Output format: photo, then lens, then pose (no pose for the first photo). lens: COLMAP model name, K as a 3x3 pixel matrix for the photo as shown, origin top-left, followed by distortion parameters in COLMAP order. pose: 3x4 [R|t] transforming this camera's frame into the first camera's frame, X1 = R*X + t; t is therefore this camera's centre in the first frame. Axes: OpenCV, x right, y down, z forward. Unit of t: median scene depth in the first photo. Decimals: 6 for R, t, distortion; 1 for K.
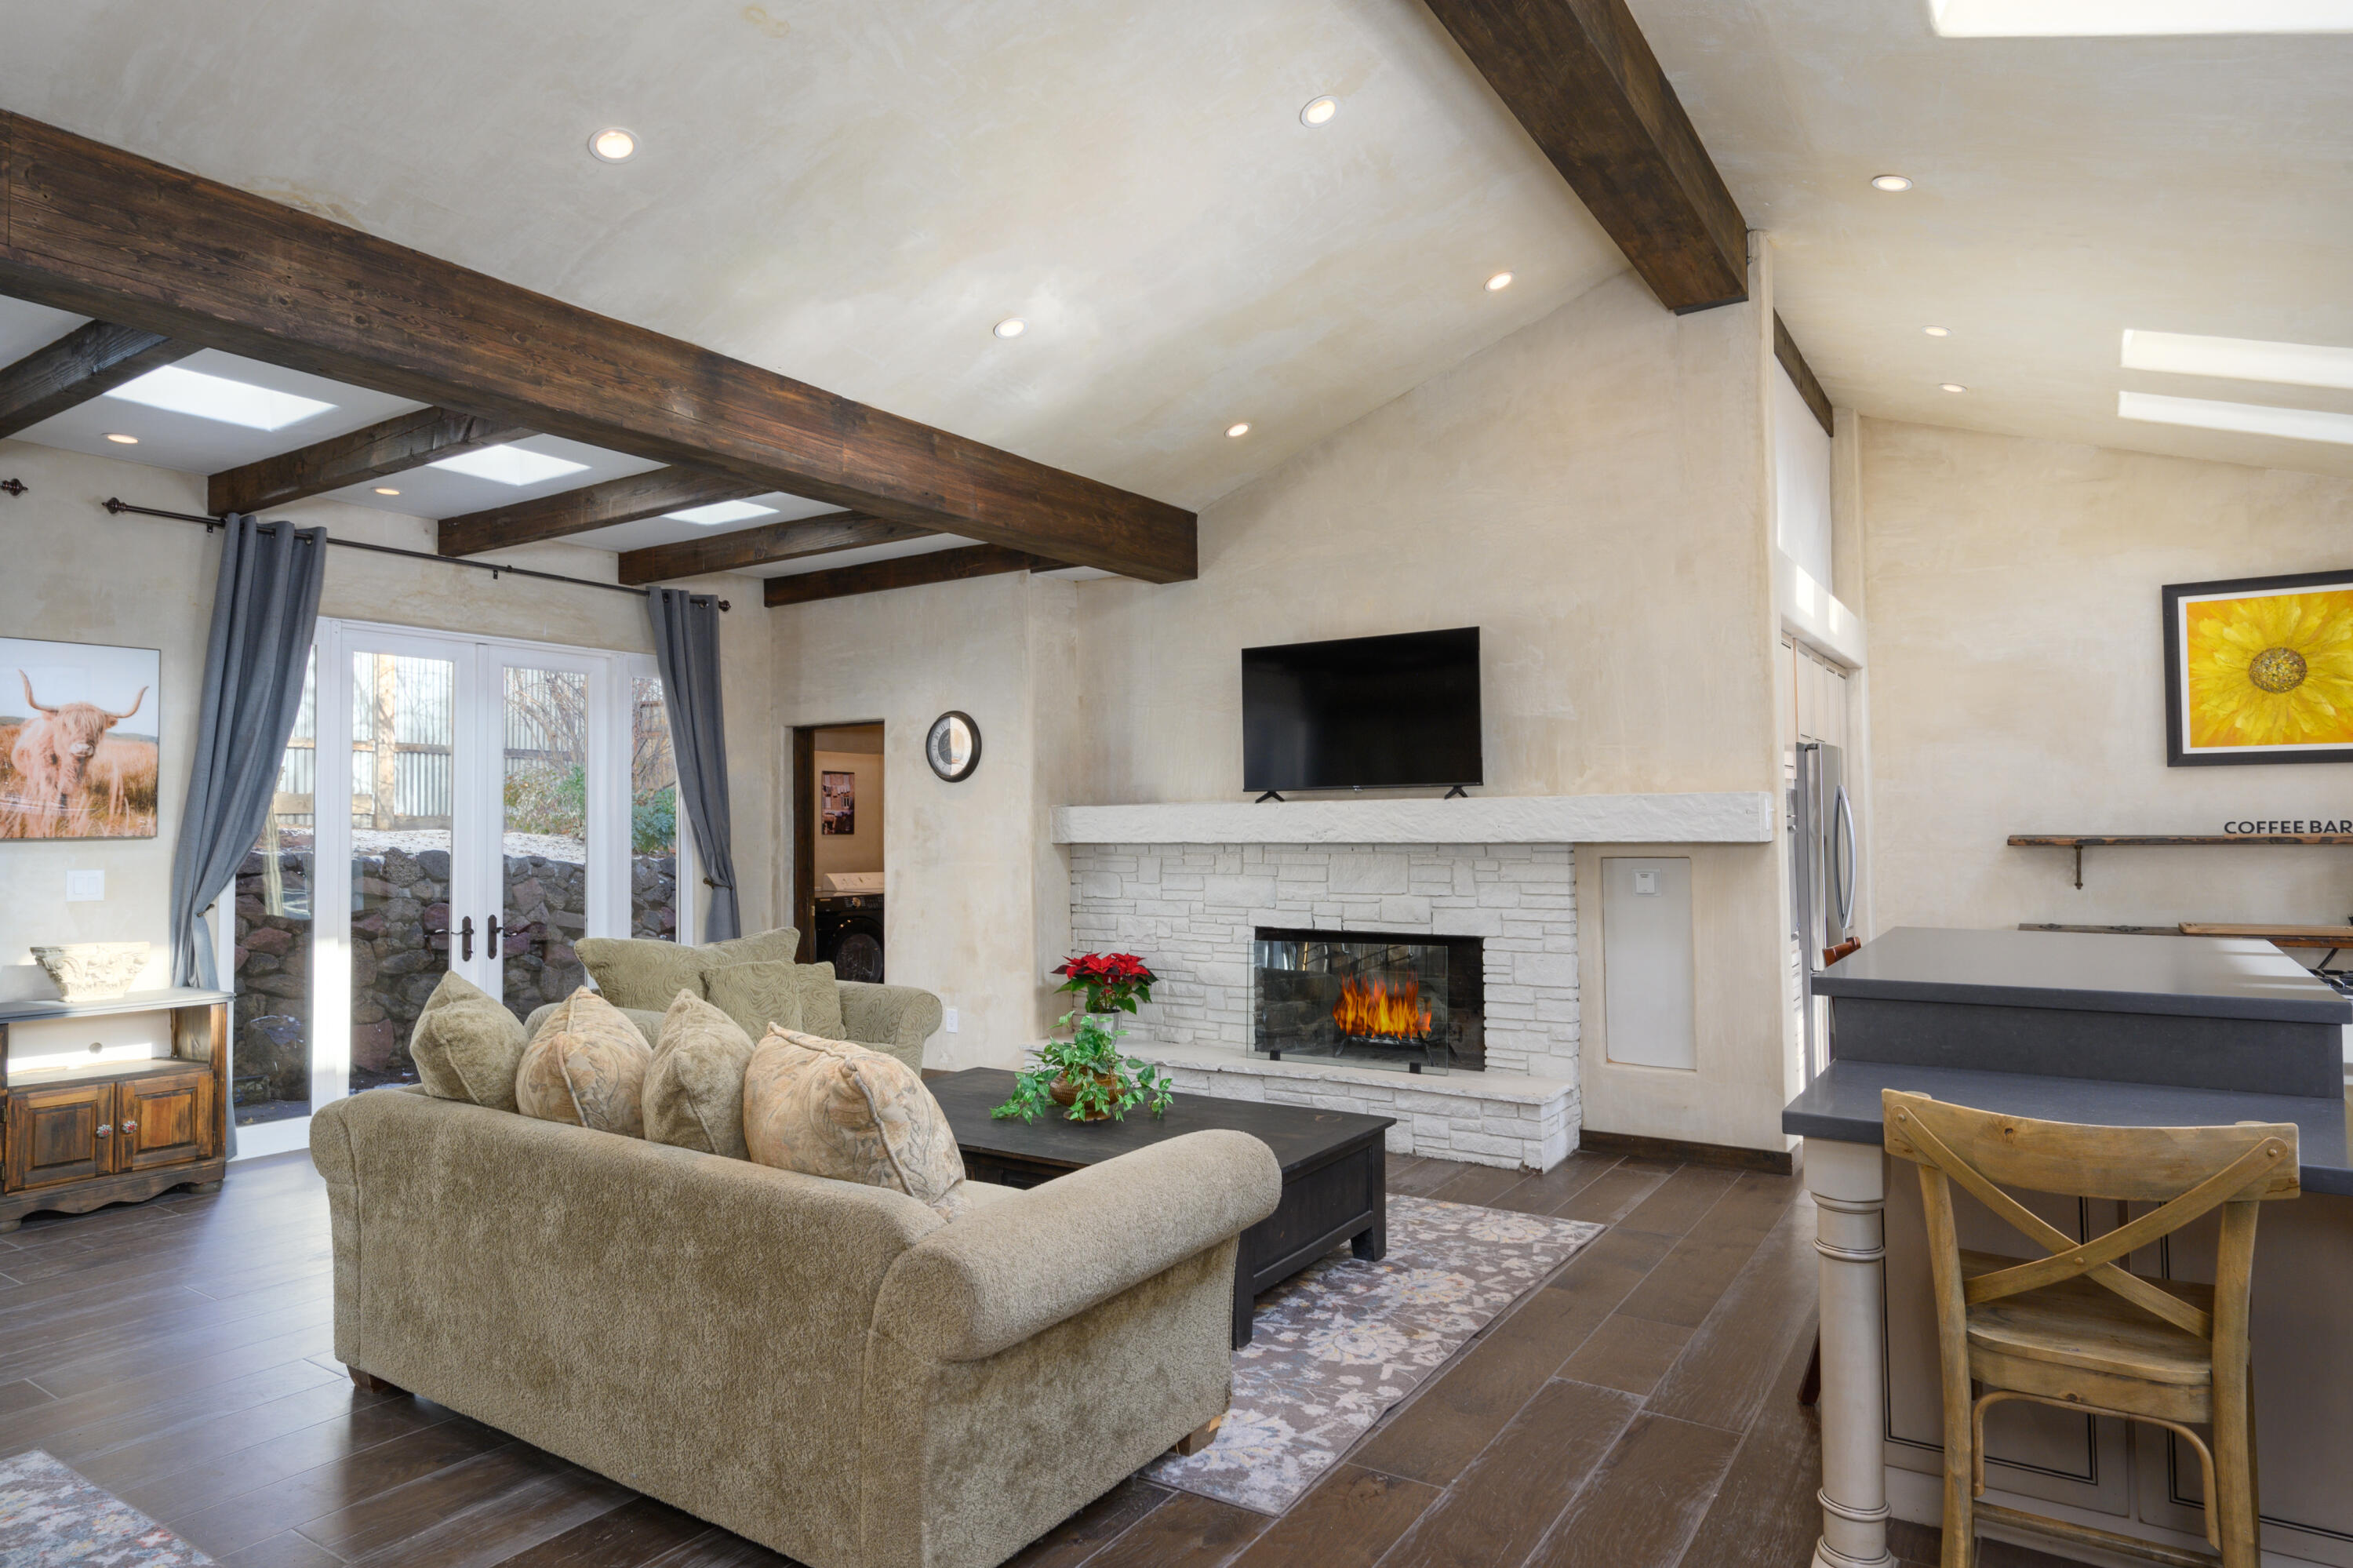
lens RADIAL K [[1363.2, 0, 1181.5], [0, 1363.2, 782.7], [0, 0, 1]] dist [0.001834, -0.001639]
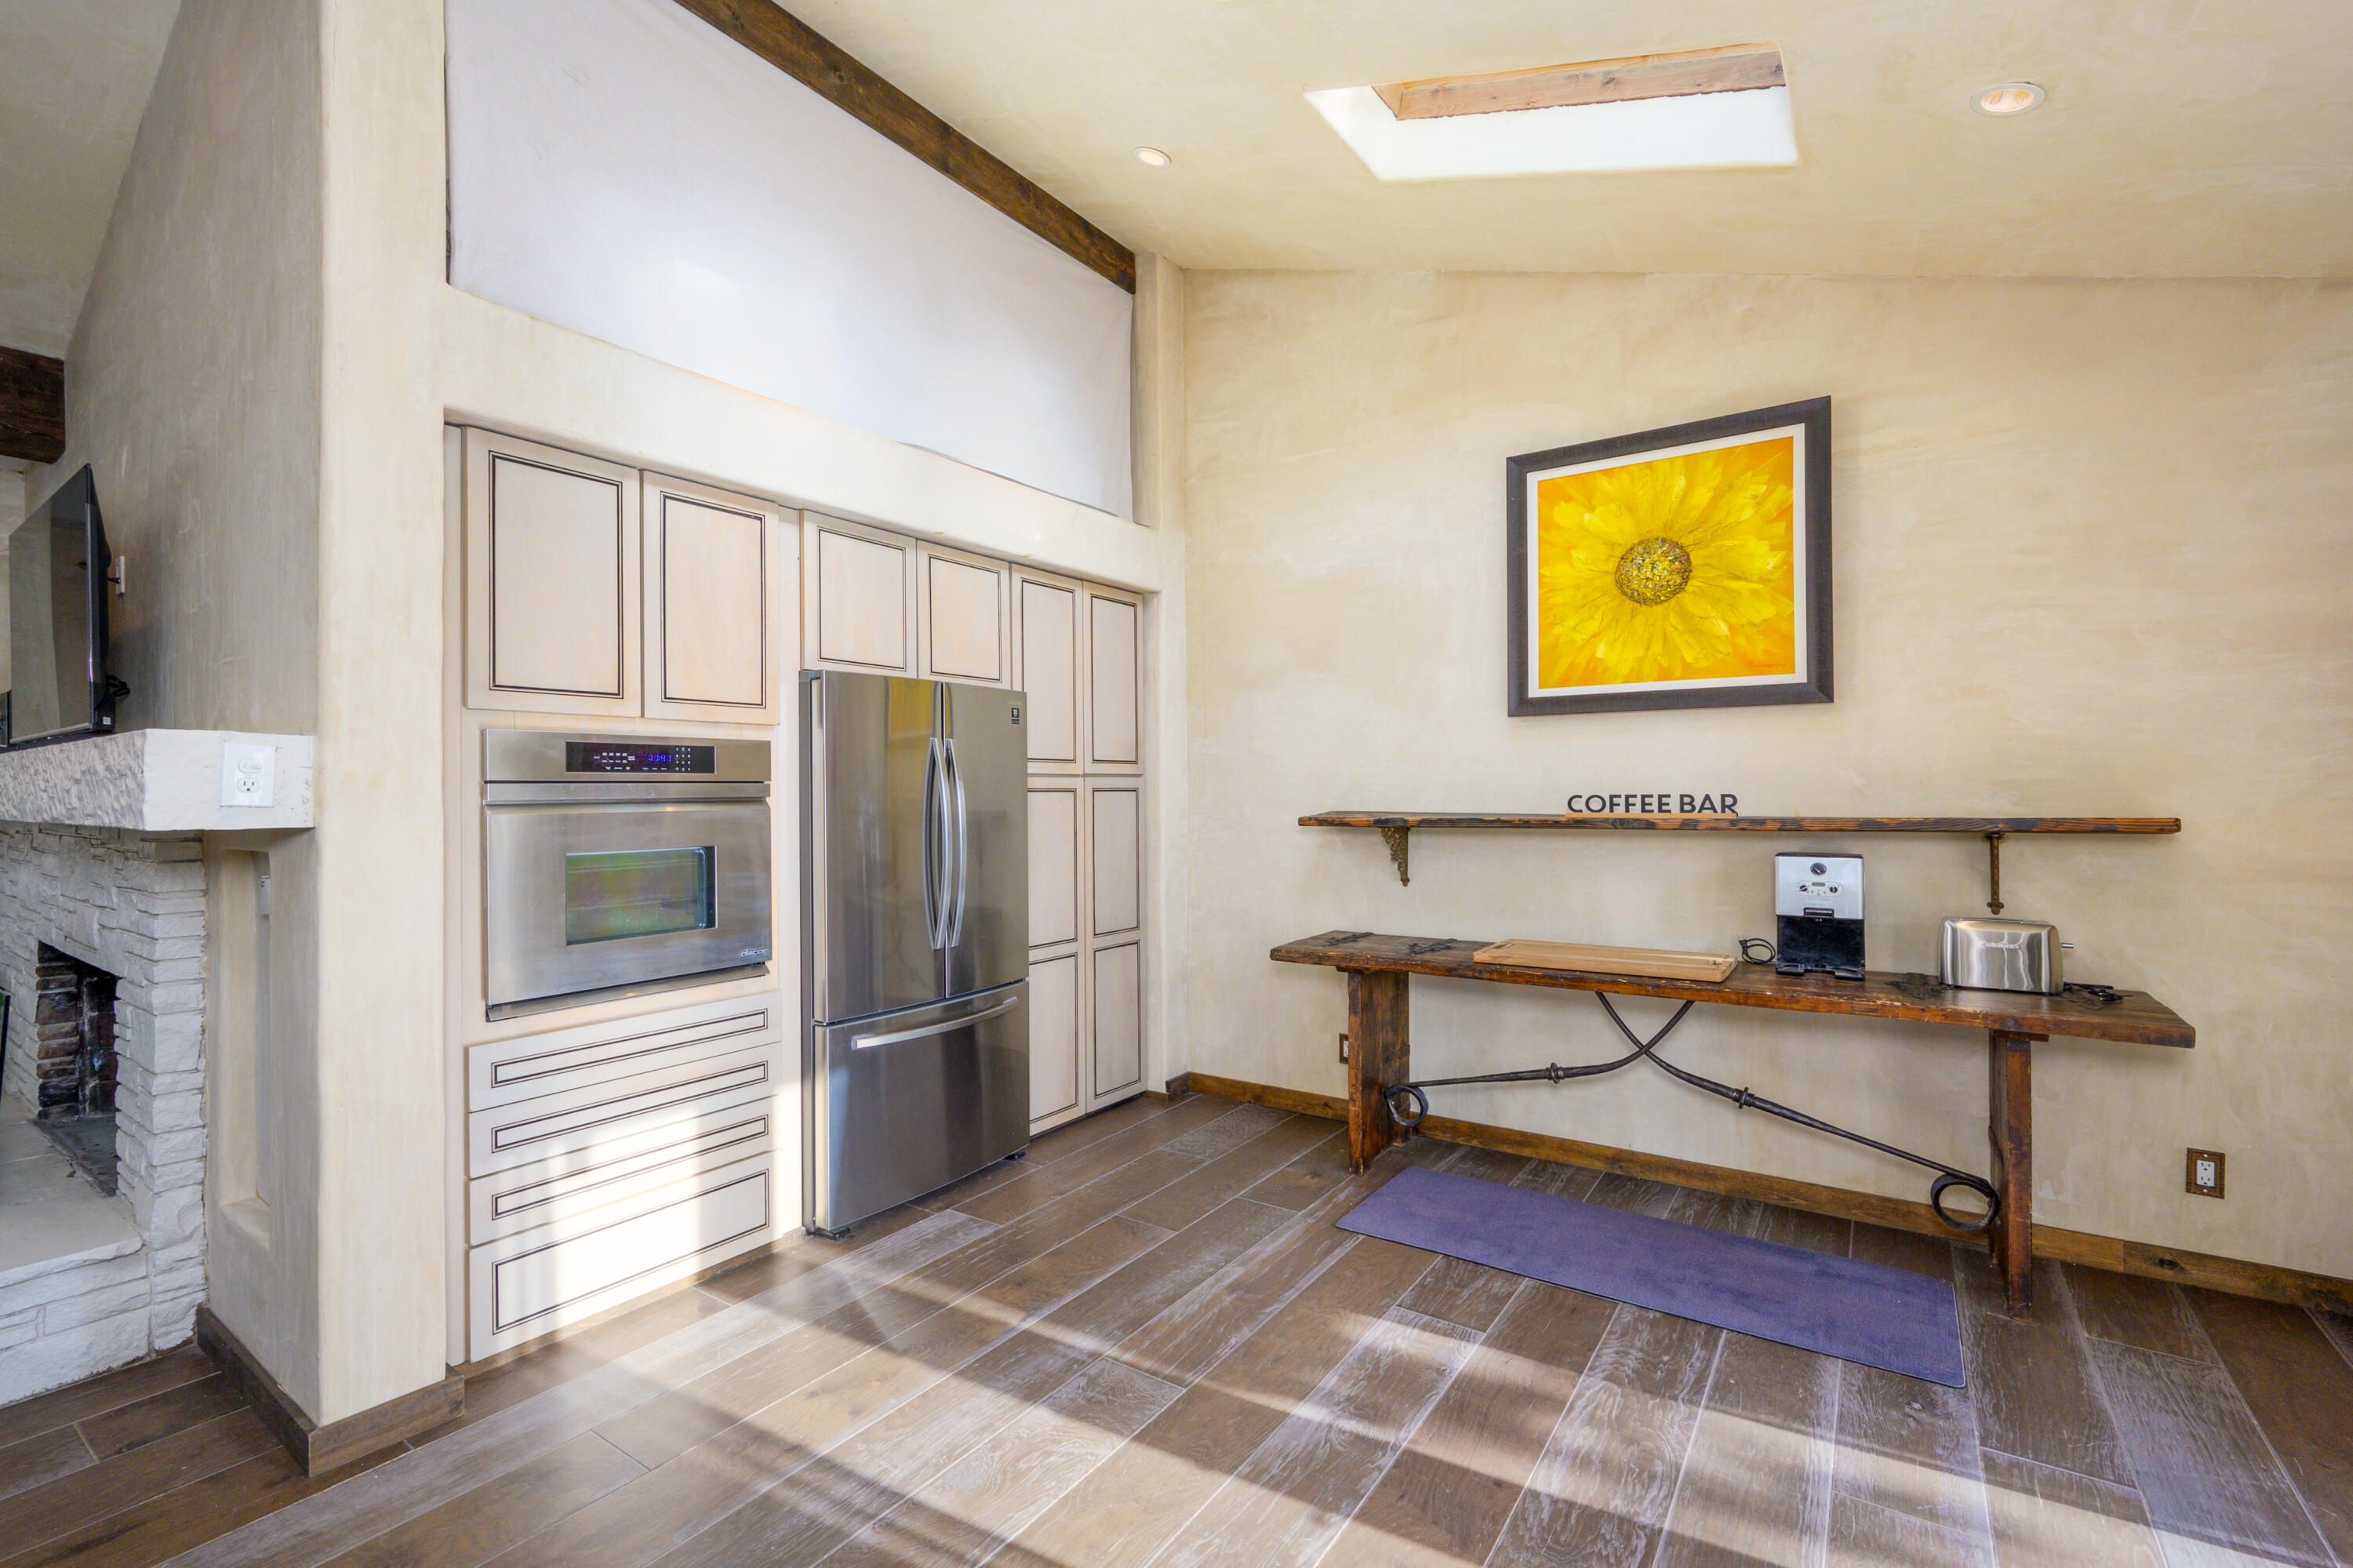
lens RADIAL K [[1000.0, 0, 1100.7], [0, 1000.0, 785.1], [0, 0, 1]] dist [0.003166, -0.000965]
pose [[0.997800, 0.007622, -0.065860, 0.665354], [-0.006245, 0.999758, 0.021079, 0.017532], [0.066005, -0.020621, 0.997606, 0.570840]]
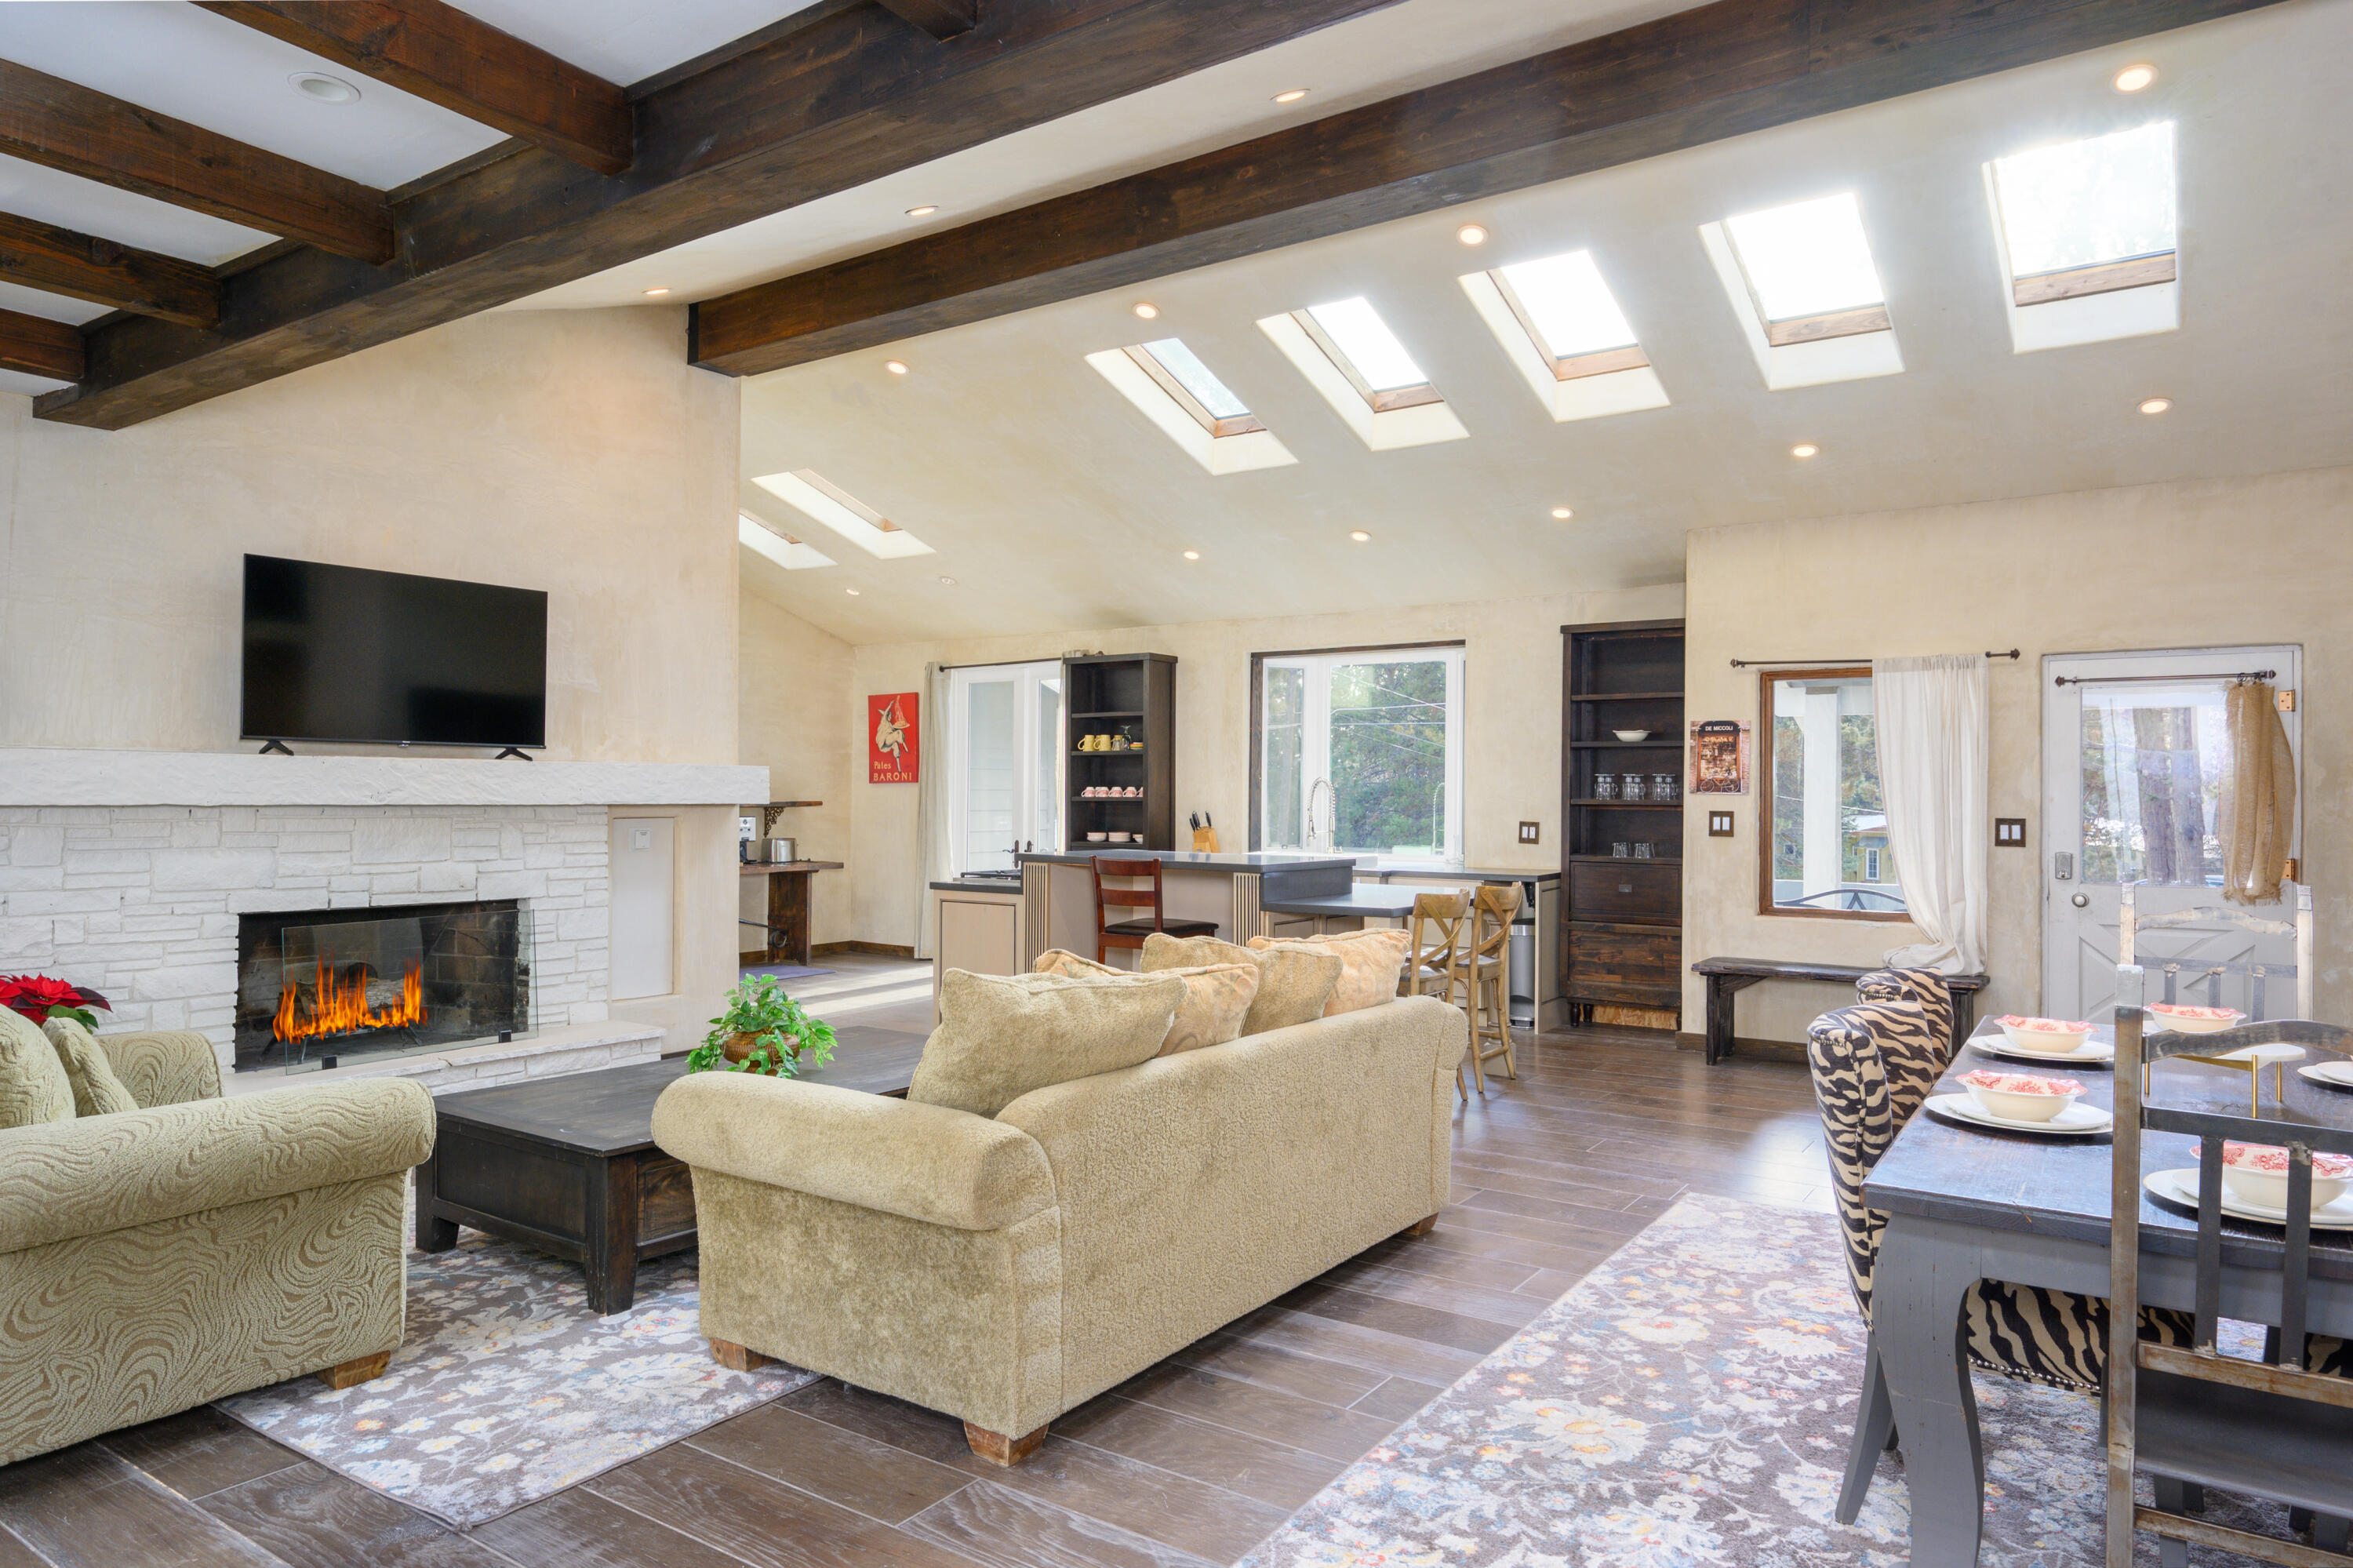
lens RADIAL K [[1437.5, 0, 1133.0], [0, 1437.5, 782.7], [0, 0, 1]] dist [-0.005485, 0.000296]
pose [[0.047345, 0.017193, 0.998731, -0.839518], [-0.038423, 0.999143, -0.015379, 0.027364], [-0.998139, -0.037646, 0.047965, 0.518361]]
